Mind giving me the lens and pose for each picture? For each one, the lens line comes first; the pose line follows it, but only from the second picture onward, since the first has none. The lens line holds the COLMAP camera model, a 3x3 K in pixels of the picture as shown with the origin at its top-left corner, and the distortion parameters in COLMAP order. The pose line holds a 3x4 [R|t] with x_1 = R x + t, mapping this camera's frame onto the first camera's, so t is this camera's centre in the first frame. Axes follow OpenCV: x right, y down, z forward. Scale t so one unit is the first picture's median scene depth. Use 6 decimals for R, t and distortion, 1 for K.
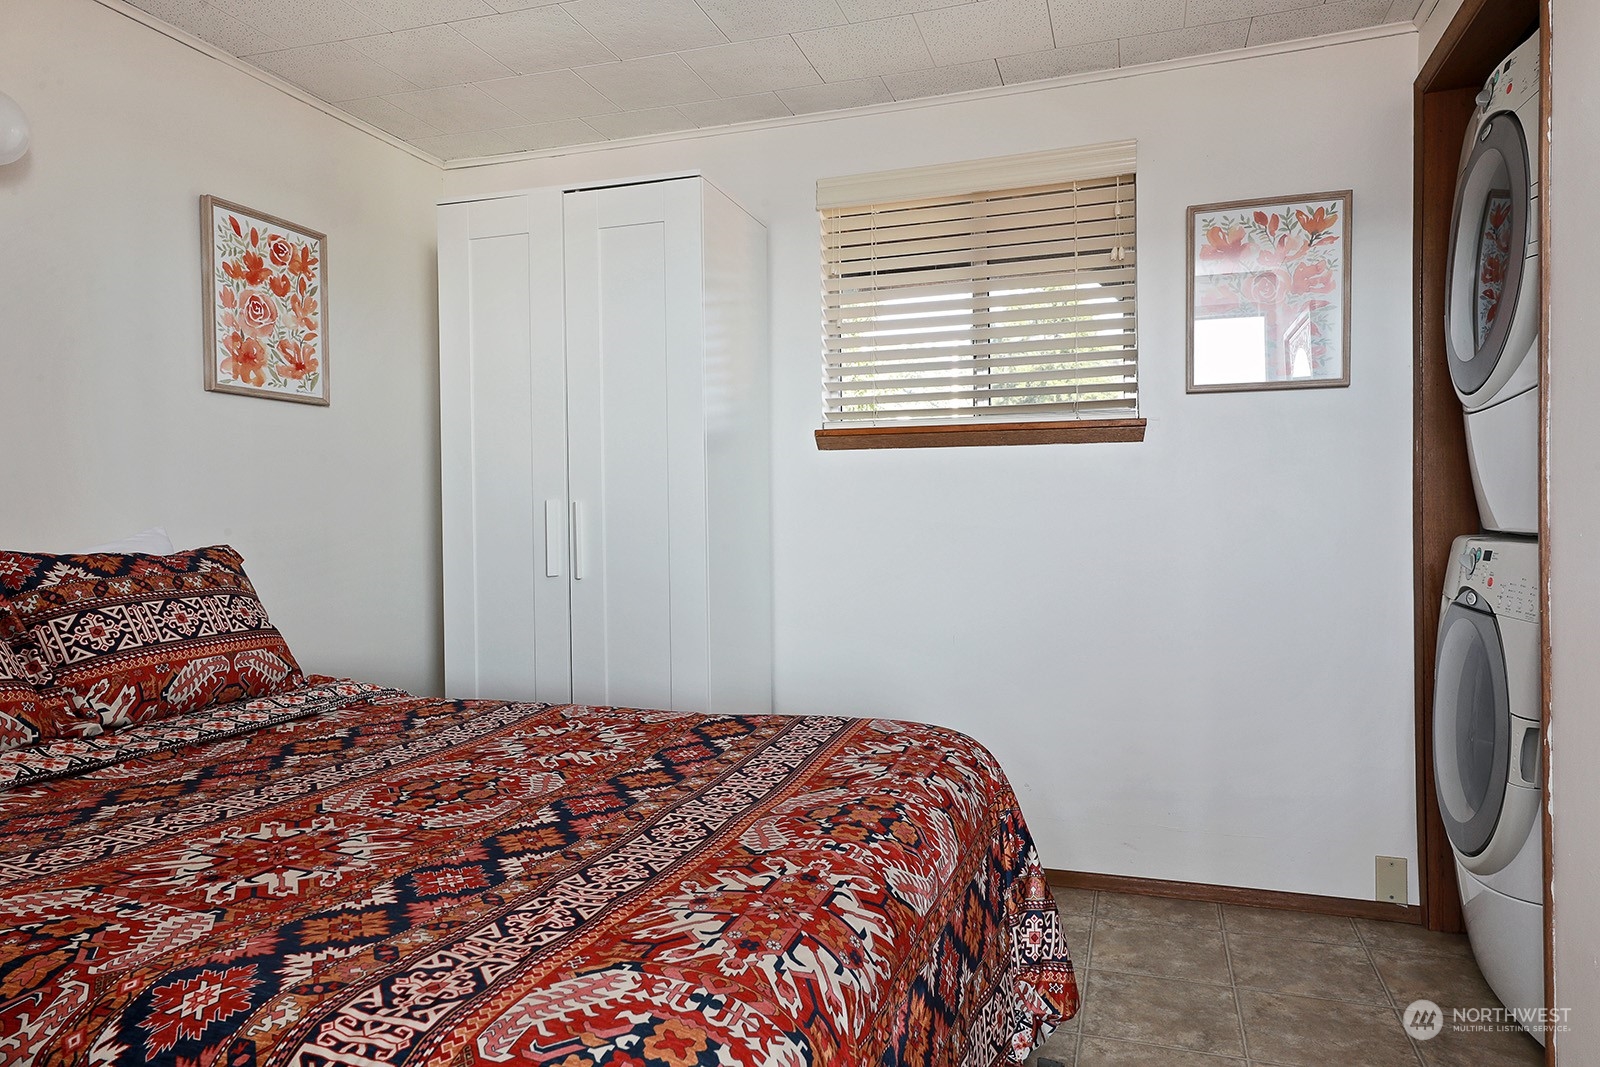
lens RADIAL K [[1050.5, 0, 807.3], [0, 1050.5, 535.2], [0, 0, 1]] dist [0.006566, 0.013318]
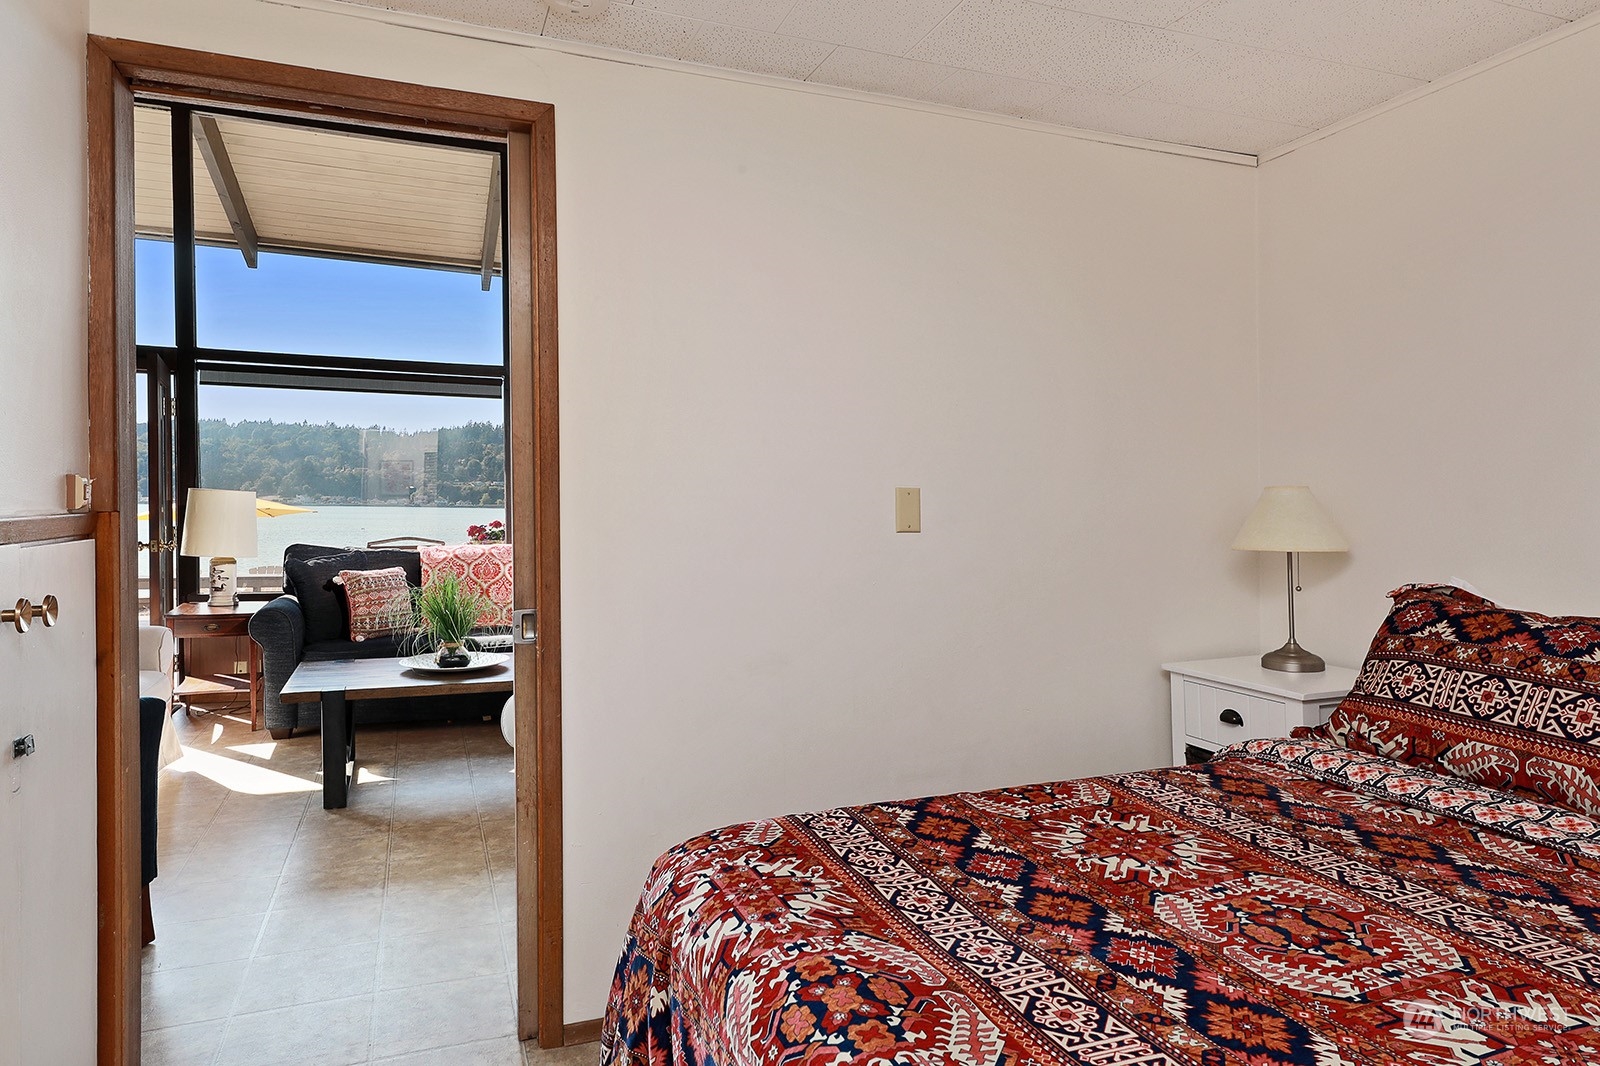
lens RADIAL K [[966.1, 0, 804.0], [0, 966.1, 528.0], [0, 0, 1]] dist [0.011217, 0.003094]
pose [[-0.772734, 0.017530, -0.634488, 0.592968], [-0.005795, 0.999382, 0.034669, -0.141598], [0.634704, 0.030467, -0.772155, 1.653685]]
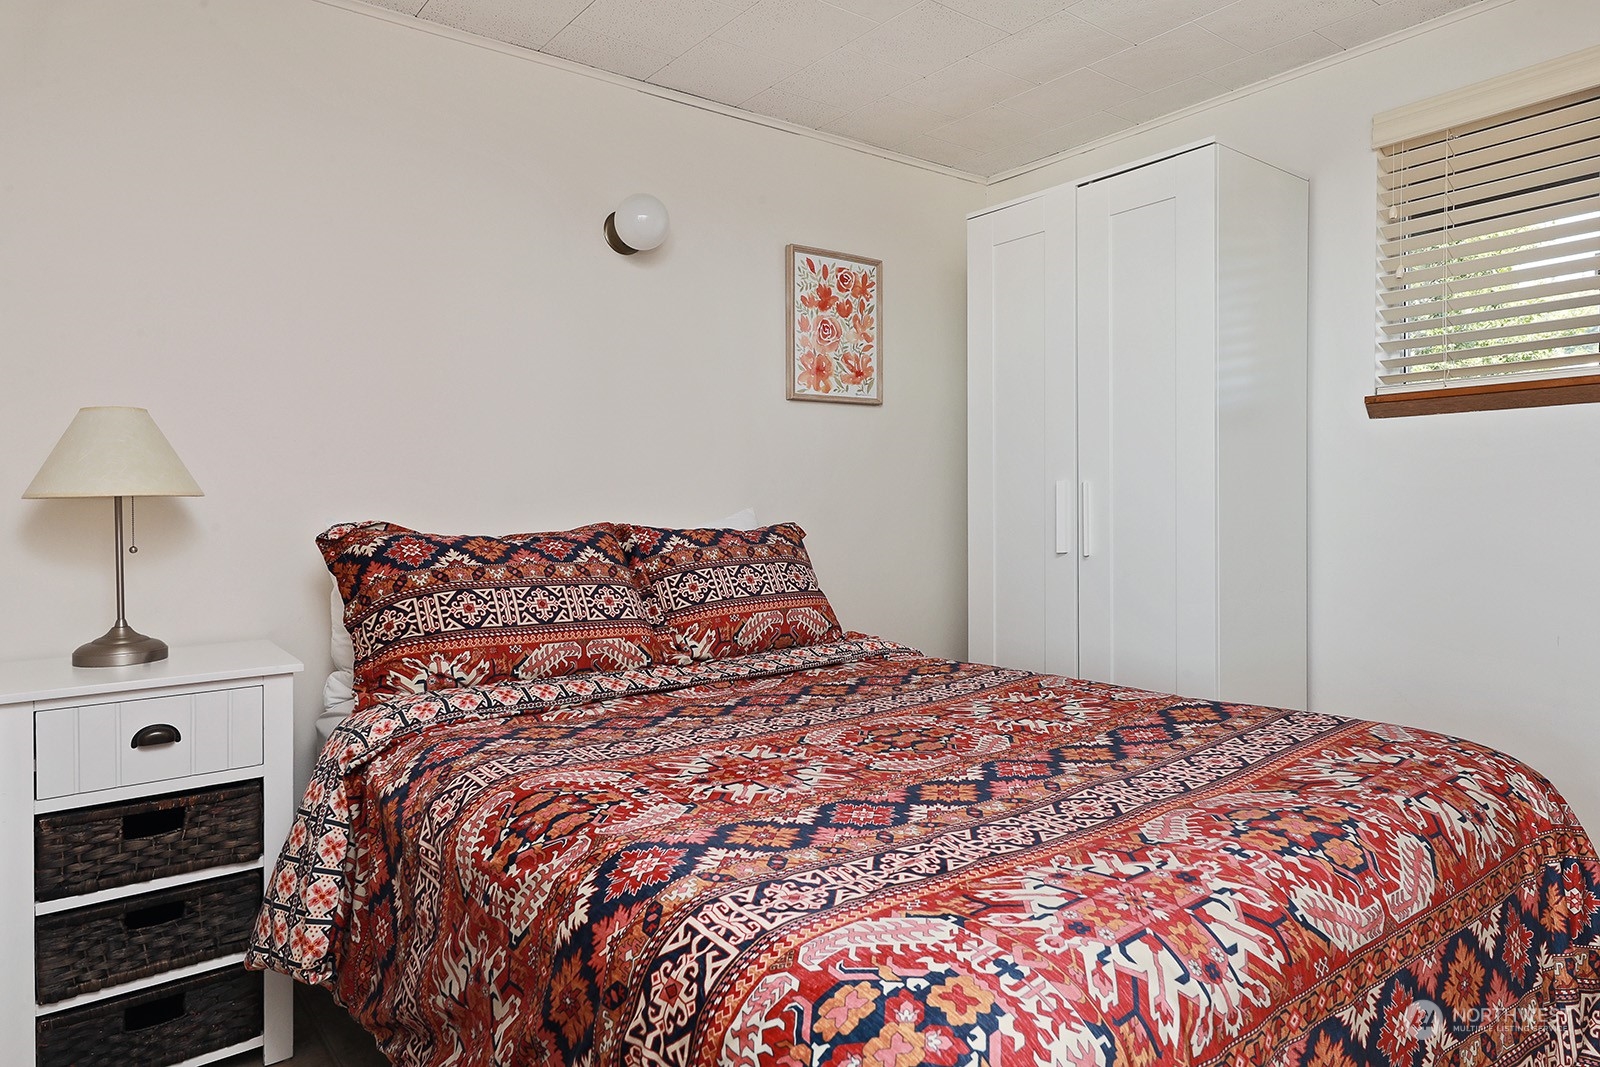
lens RADIAL K [[984.0, 0, 774.7], [0, 984.0, 511.8], [0, 0, 1]] dist [0.009649, 0.007783]
pose [[0.825059, -0.002932, -0.565039, 0.175962], [0.001749, 0.999995, -0.002635, -0.000937], [0.565044, 0.001186, 0.825060, 0.050712]]
